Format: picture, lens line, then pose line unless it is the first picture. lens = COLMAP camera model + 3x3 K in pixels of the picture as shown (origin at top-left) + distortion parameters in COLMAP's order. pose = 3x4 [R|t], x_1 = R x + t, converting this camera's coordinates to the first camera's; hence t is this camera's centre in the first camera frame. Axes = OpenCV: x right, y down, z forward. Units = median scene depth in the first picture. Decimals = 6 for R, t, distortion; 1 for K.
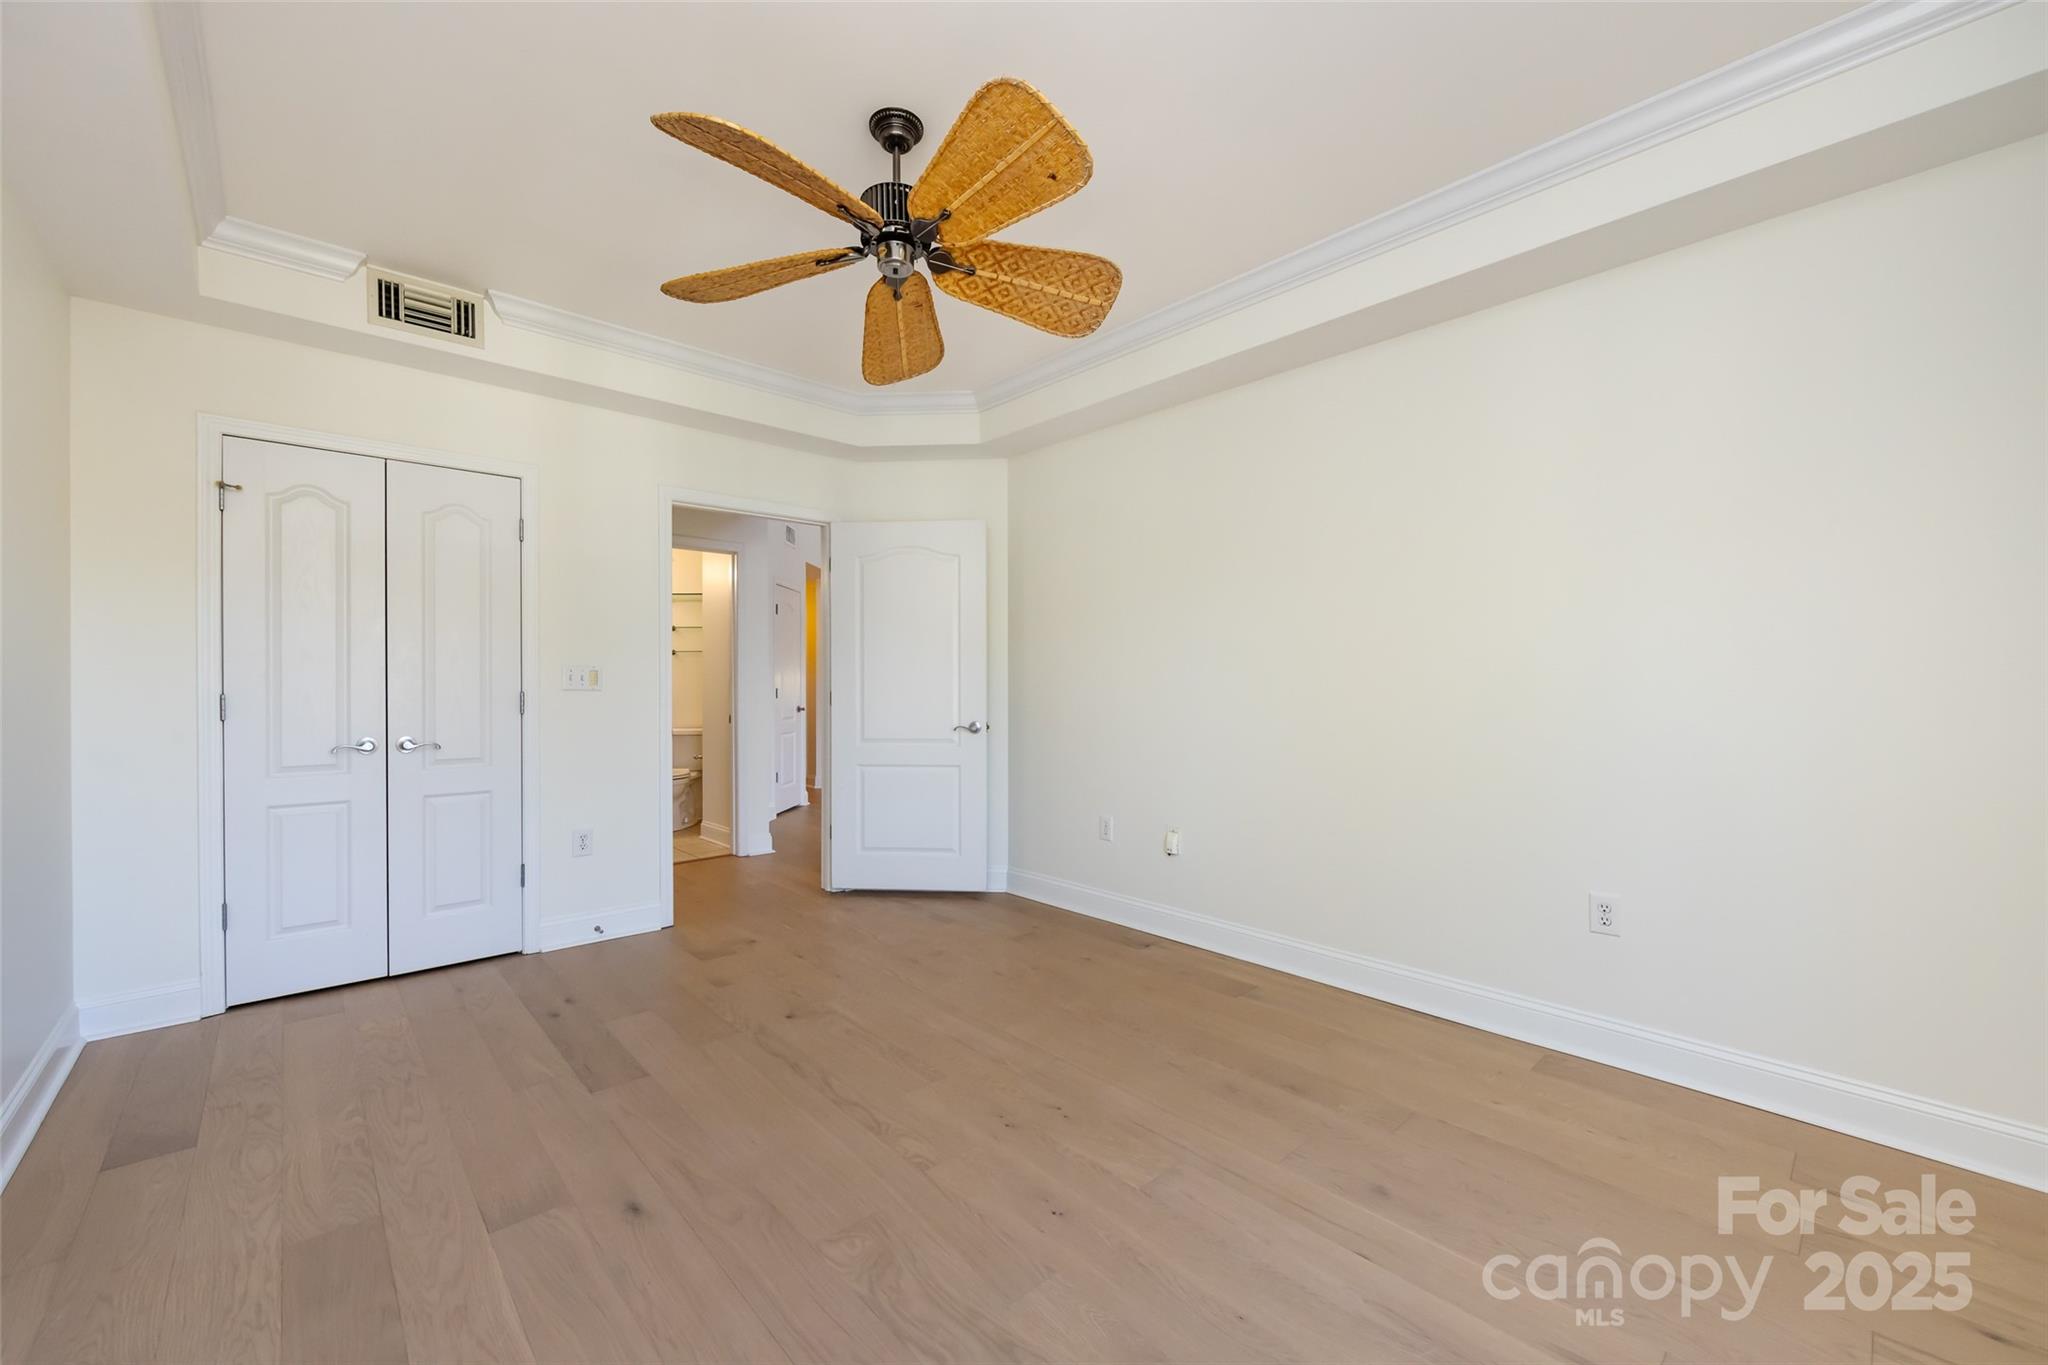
lens RADIAL K [[828.2, 0, 1029.4], [0, 828.2, 692.4], [0, 0, 1]] dist [-0.007650, -0.000251]
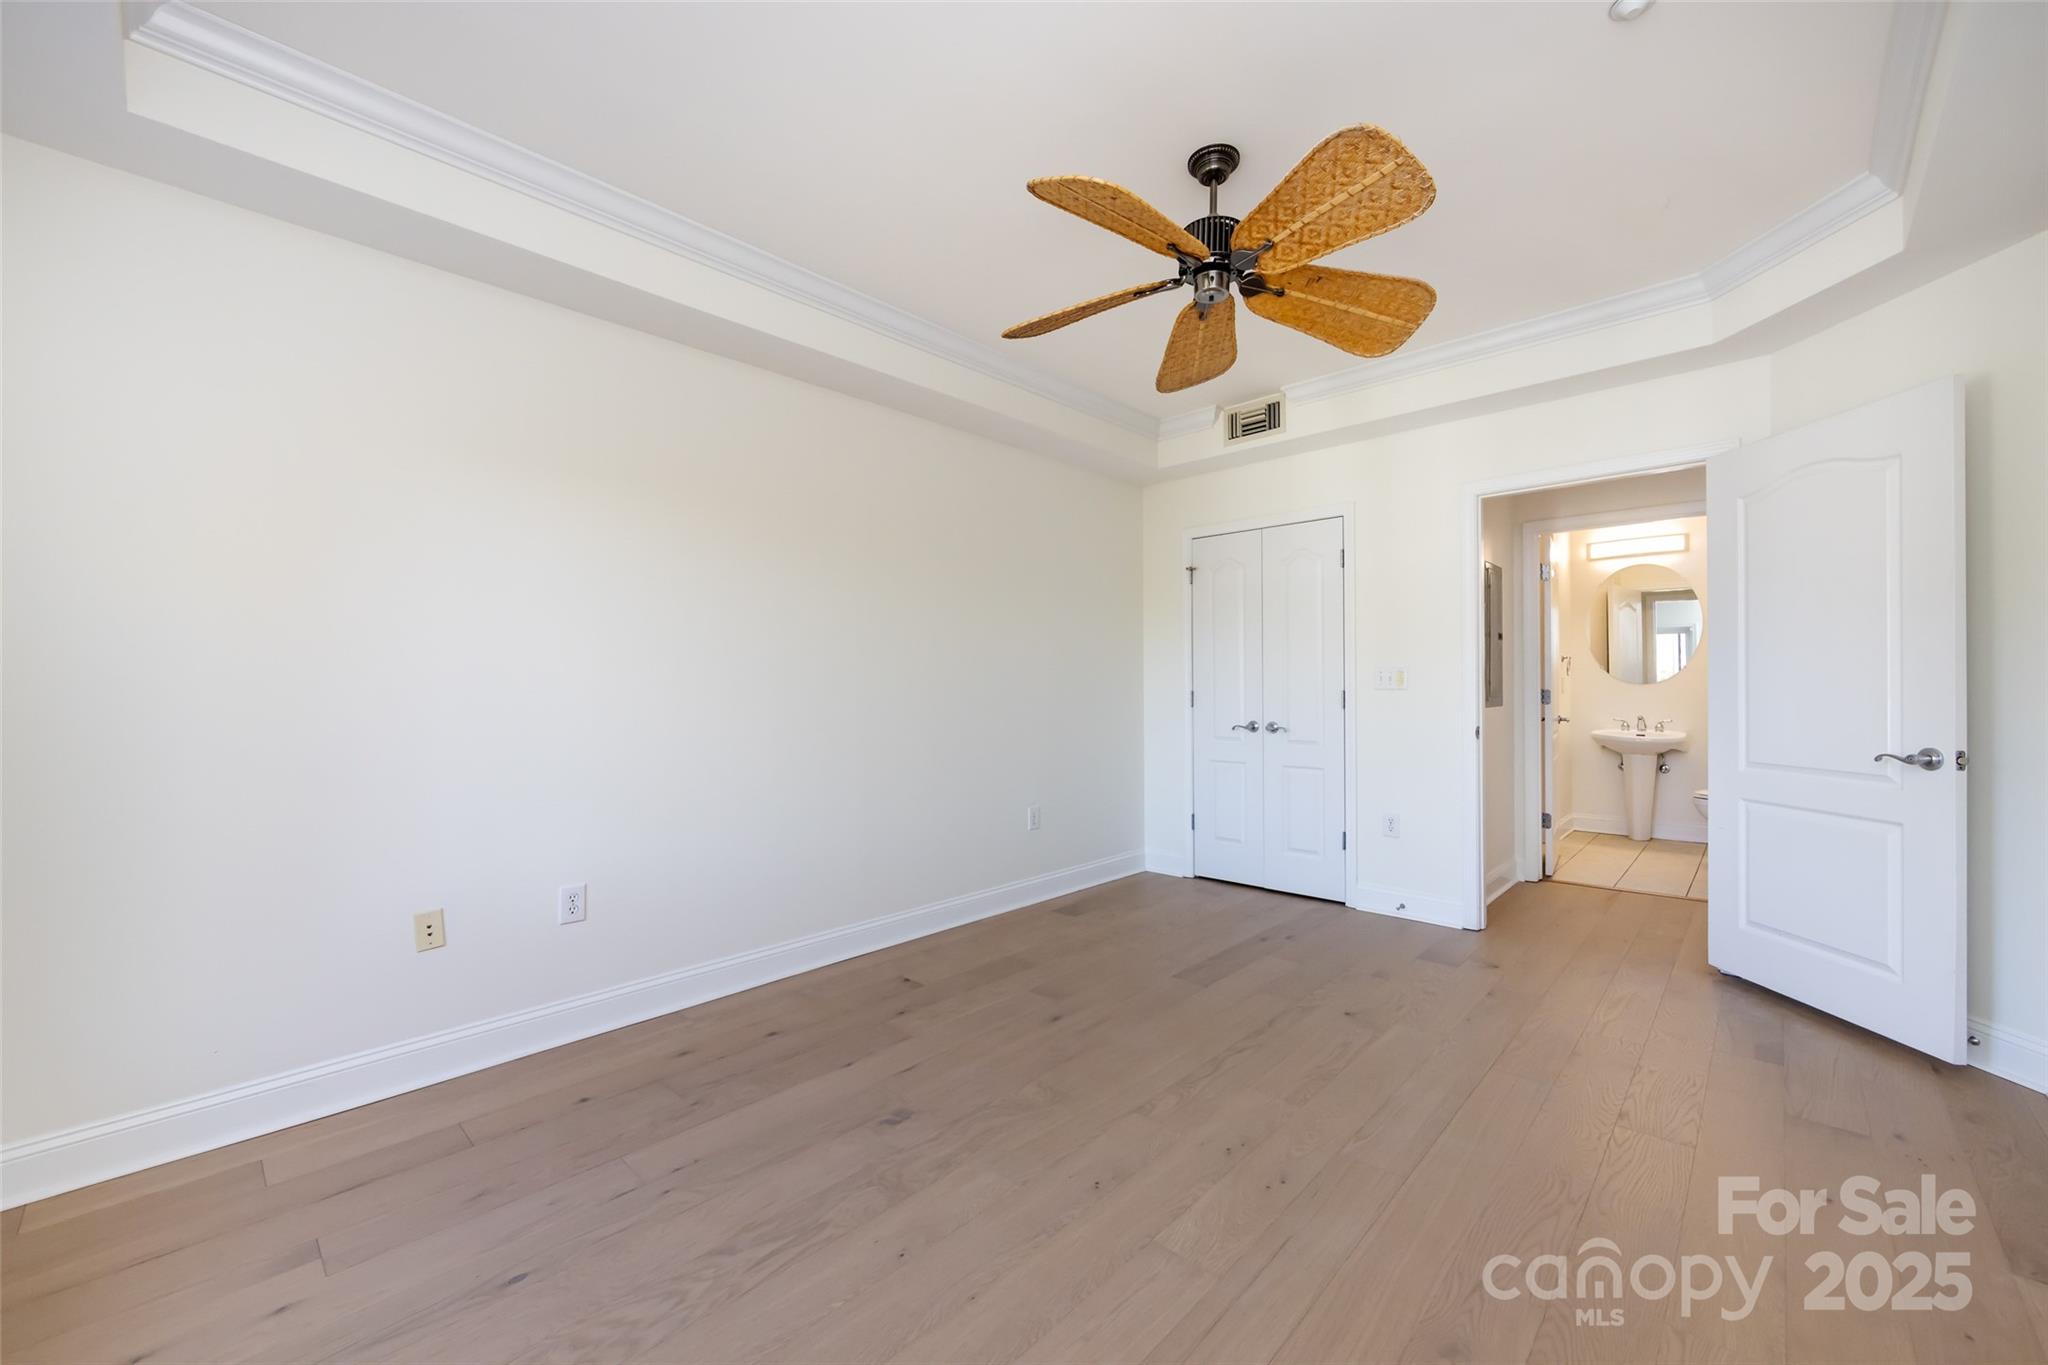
lens RADIAL K [[805.8, 0, 987.2], [0, 805.8, 687.9], [0, 0, 1]] dist [-0.000686, -0.000126]
pose [[0.020808, 0.001668, -0.999782, 0.815626], [-0.004024, 0.999991, 0.001585, -0.005820], [0.999775, 0.003990, 0.020814, 0.643304]]
